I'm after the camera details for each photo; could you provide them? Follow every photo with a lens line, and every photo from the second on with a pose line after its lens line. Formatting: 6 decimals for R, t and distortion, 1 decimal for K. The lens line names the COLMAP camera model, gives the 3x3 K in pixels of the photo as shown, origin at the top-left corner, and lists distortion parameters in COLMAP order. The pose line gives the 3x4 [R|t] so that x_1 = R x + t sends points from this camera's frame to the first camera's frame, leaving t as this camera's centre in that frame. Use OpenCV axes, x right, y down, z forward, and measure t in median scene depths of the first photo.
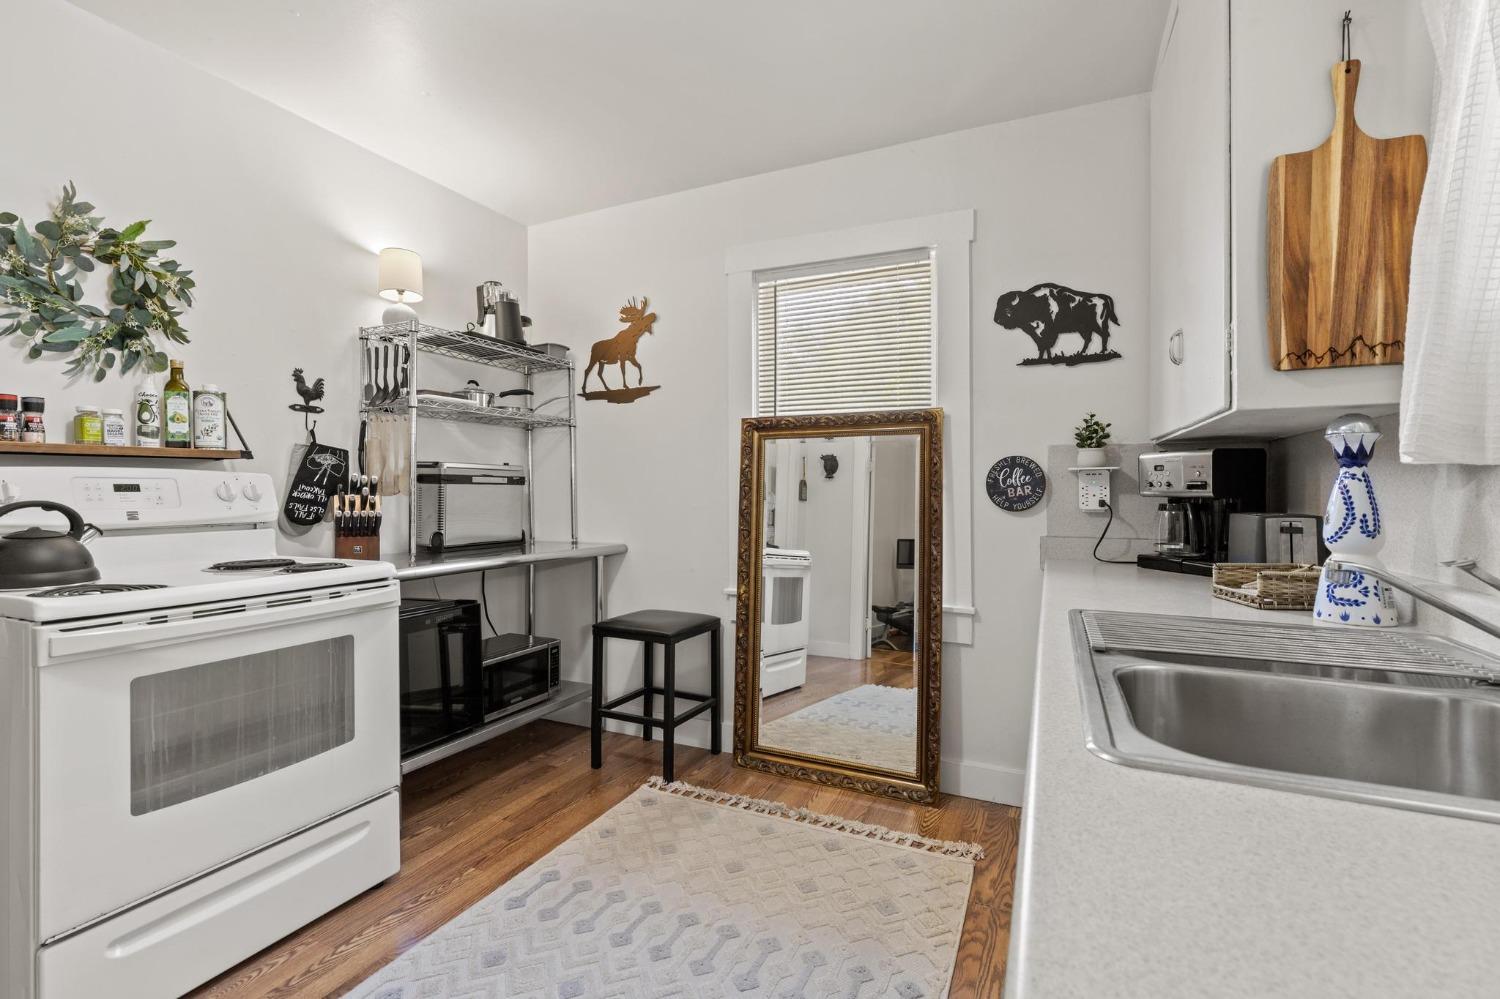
lens RADIAL K [[686.1, 0, 750.7], [0, 686.1, 495.7], [0, 0, 1]] dist [0.008263, -0.001917]
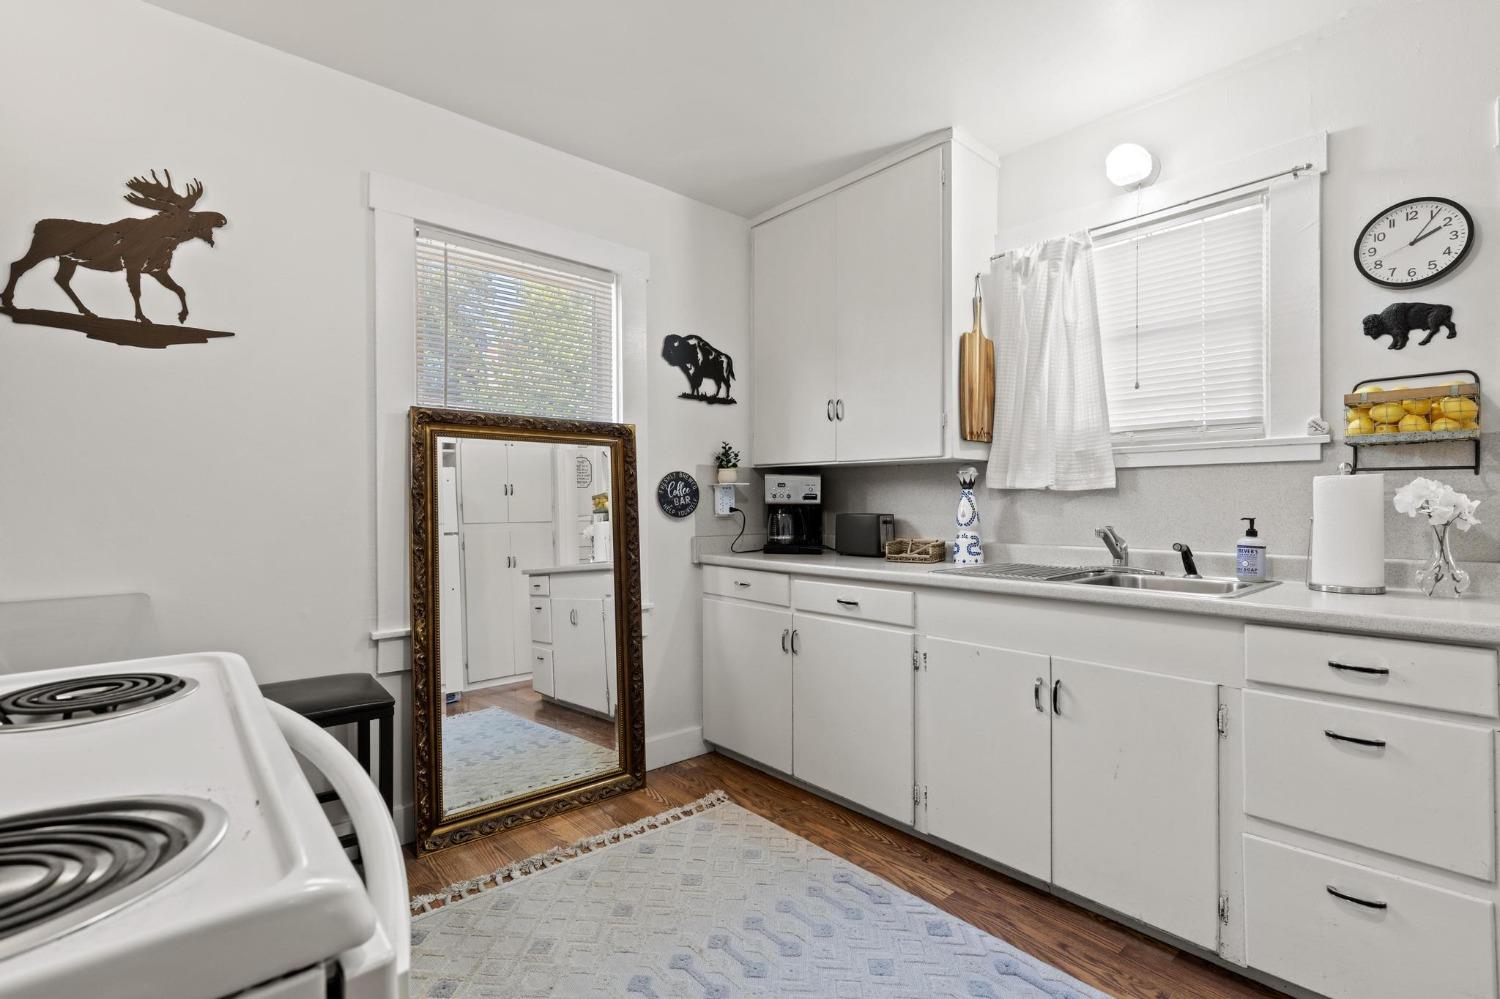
lens RADIAL K [[686.1, 0, 756.2], [0, 686.1, 499.1], [0, 0, 1]] dist [0.008263, -0.001917]
pose [[0.400462, 0.003539, 0.916306, -0.640739], [0.004924, 0.999970, -0.006014, -0.001164], [-0.916300, 0.006920, 0.400433, 0.376635]]
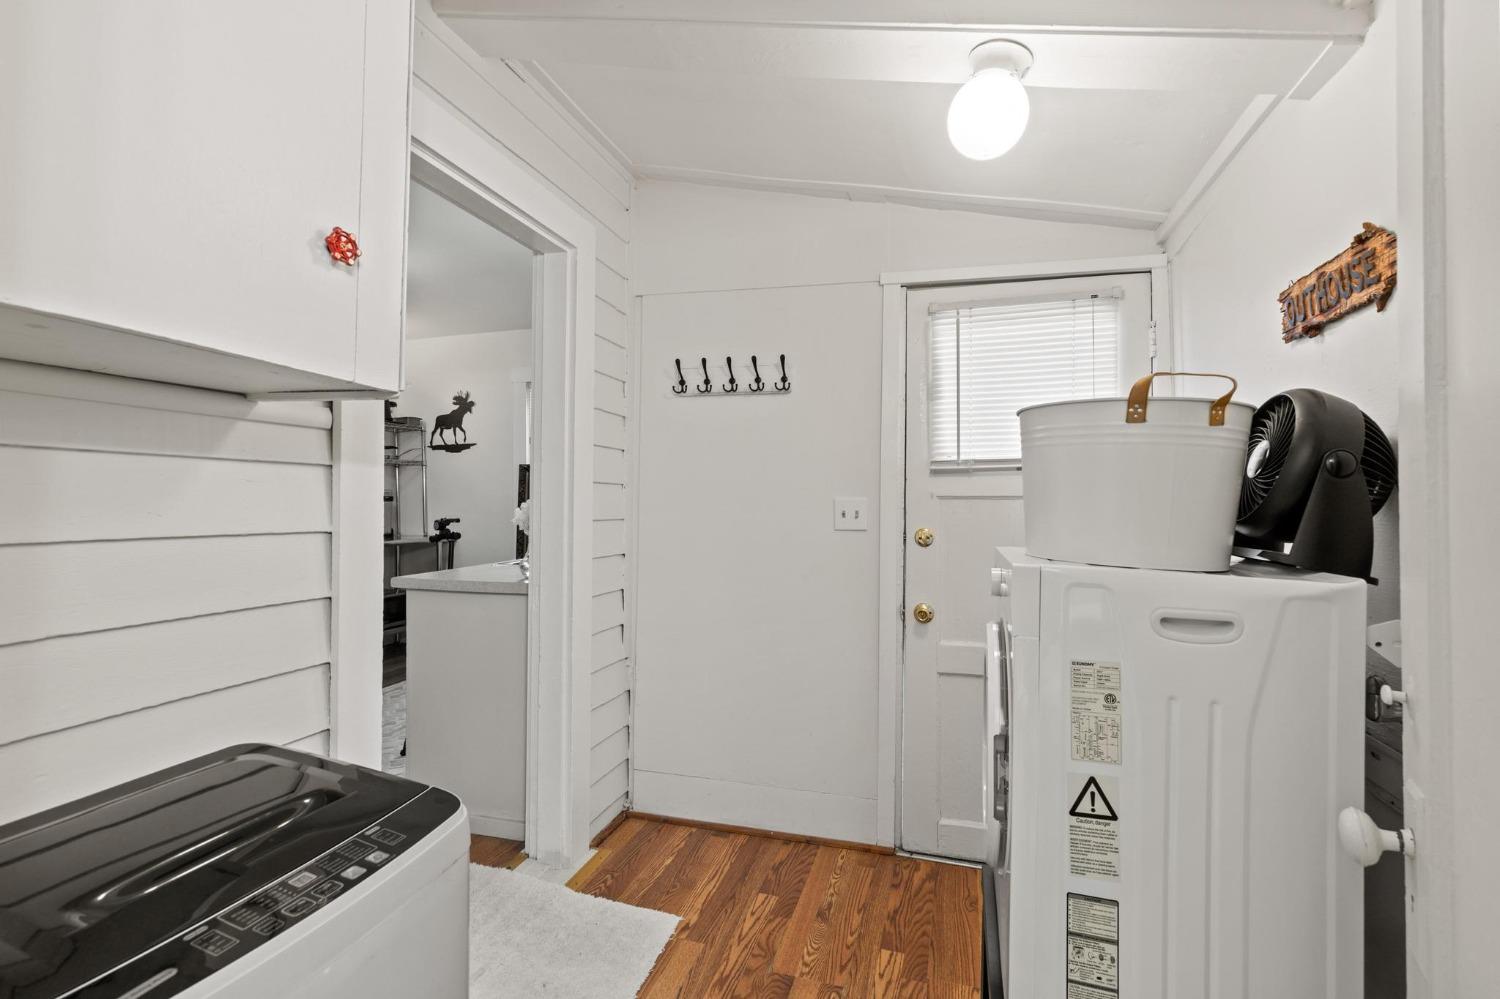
lens RADIAL K [[686.1, 0, 778.8], [0, 686.1, 498.0], [0, 0, 1]] dist [0.008263, -0.001917]
pose [[0.989493, -0.002150, 0.144567, 0.457139], [0.003959, 0.999917, -0.012223, 0.001542], [-0.144528, 0.012667, 0.989420, -1.006087]]
